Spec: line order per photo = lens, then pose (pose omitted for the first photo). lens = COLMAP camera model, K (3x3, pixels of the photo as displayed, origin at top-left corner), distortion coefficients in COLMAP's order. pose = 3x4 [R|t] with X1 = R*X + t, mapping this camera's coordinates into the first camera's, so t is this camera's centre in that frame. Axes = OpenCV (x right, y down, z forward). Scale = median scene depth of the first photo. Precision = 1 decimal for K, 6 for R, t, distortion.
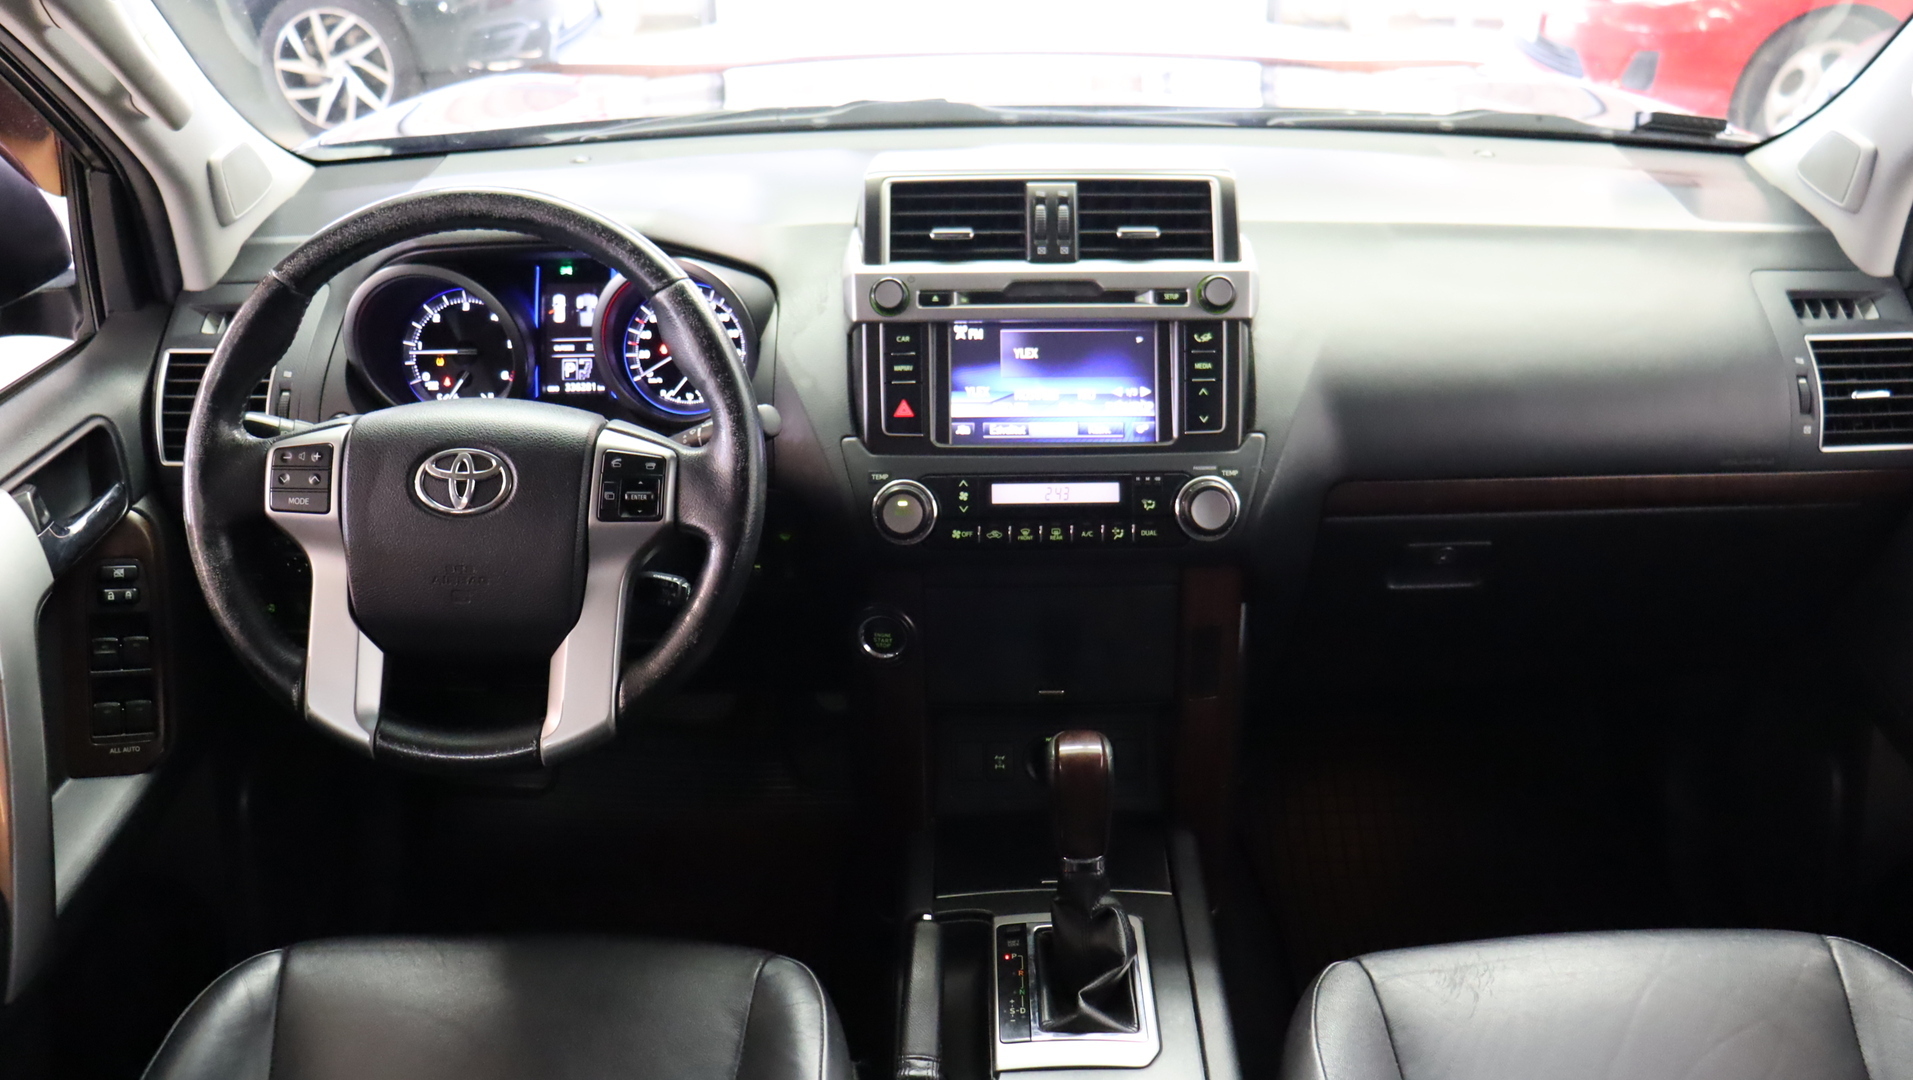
lens RADIAL K [[1567.6, 0, 965.9], [0, 1567.6, 539.8], [0, 0, 1]] dist [-0.164960, 0.116488]
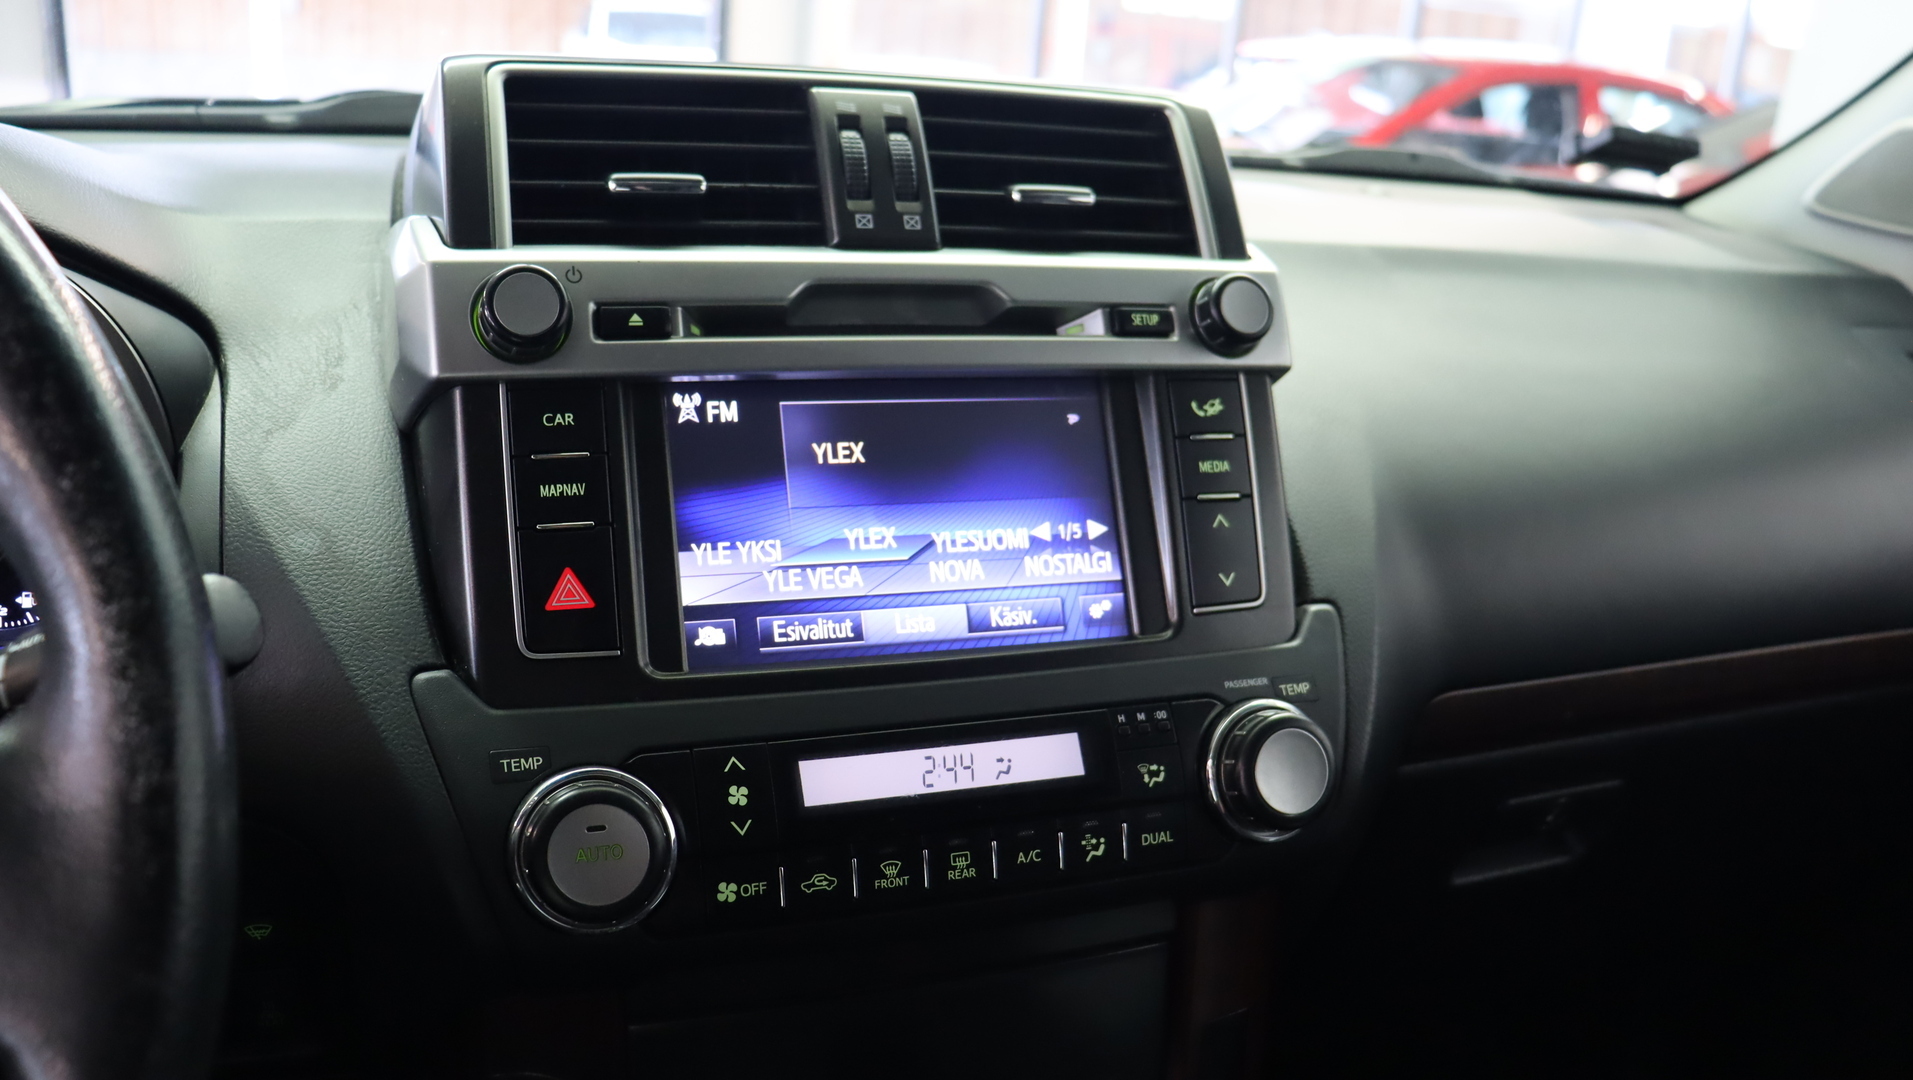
lens RADIAL K [[1567.6, 0, 965.8], [0, 1567.6, 546.5], [0, 0, 1]] dist [-0.164960, 0.116488]
pose [[0.932605, -0.040179, 0.358654, -0.086938], [0.100031, 0.983625, -0.149918, -0.025001], [-0.346758, 0.175691, 0.921353, 0.595894]]
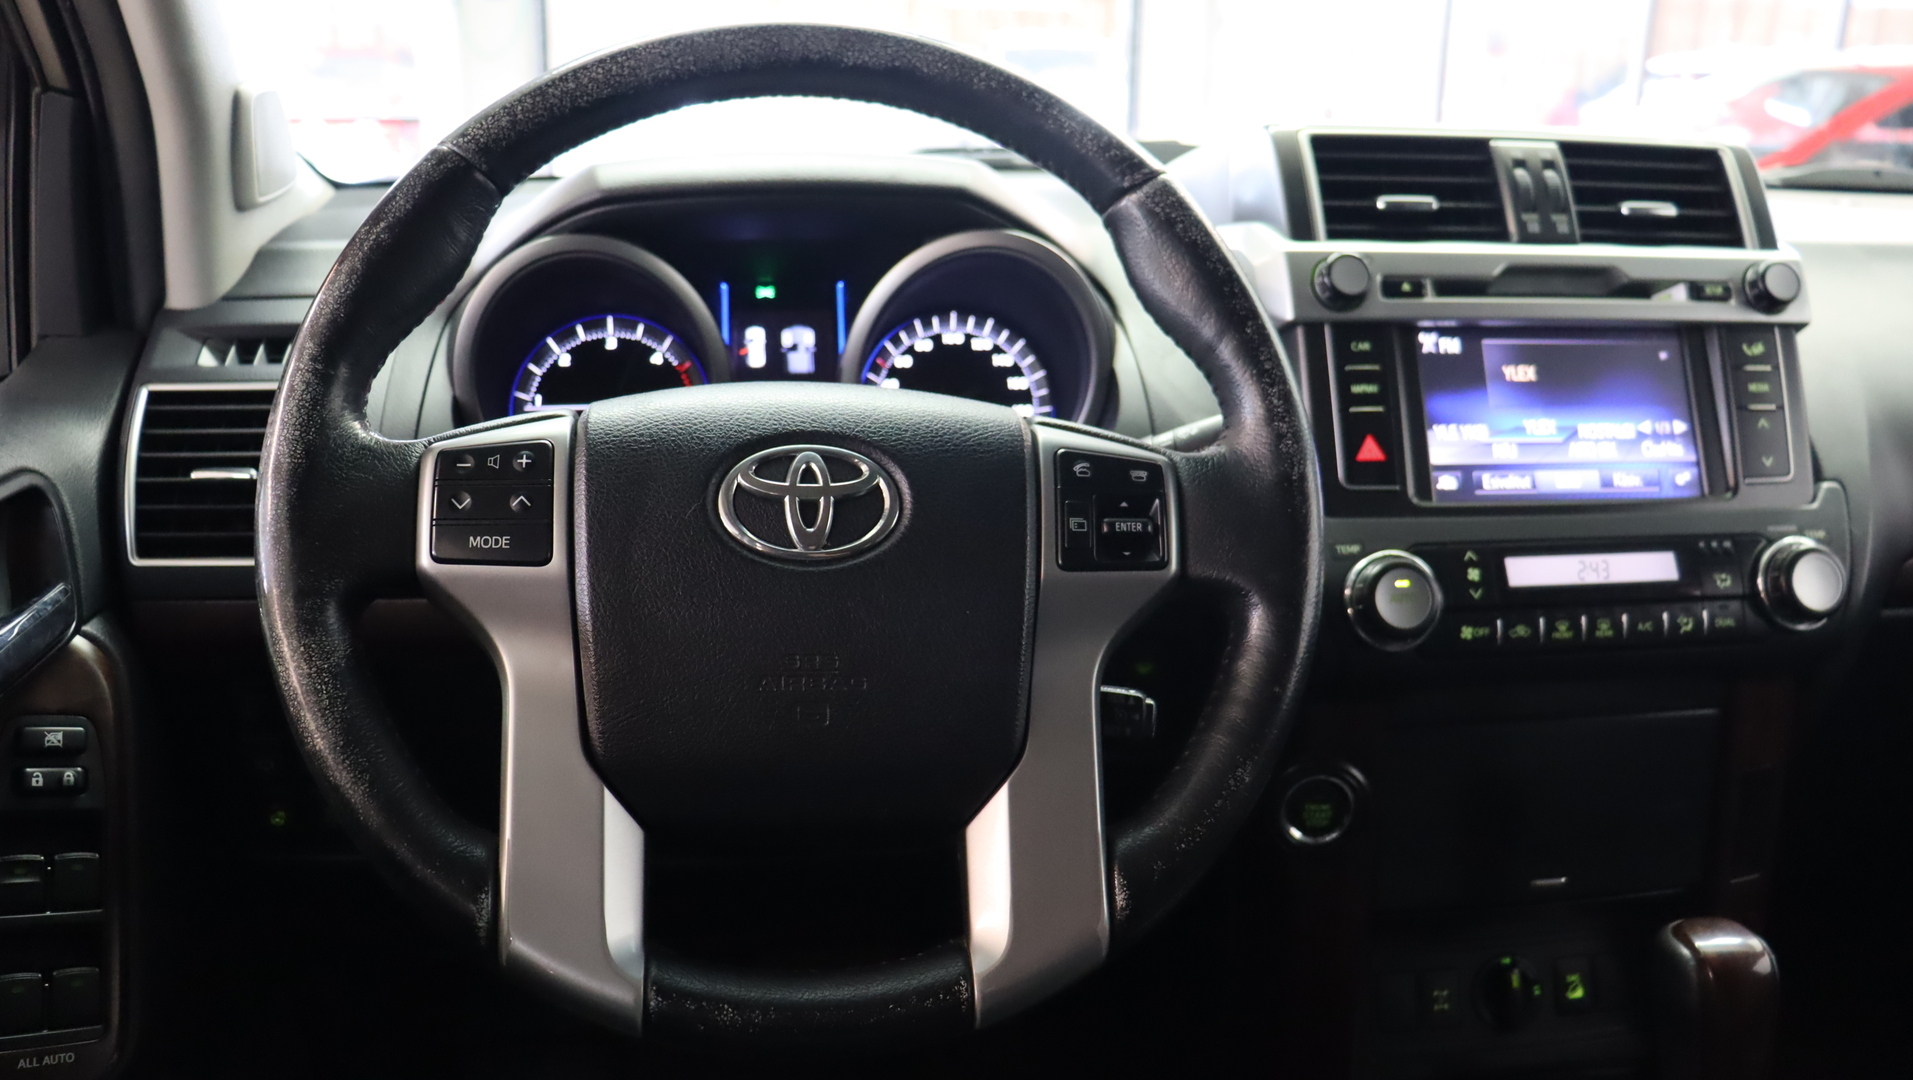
lens RADIAL K [[1567.6, 0, 971.4], [0, 1567.6, 553.1], [0, 0, 1]] dist [-0.164960, 0.116488]
pose [[0.990728, -0.017995, 0.134667, -0.295293], [0.042218, 0.982897, -0.179251, 0.069910], [-0.129138, 0.183275, 0.974543, 0.391064]]
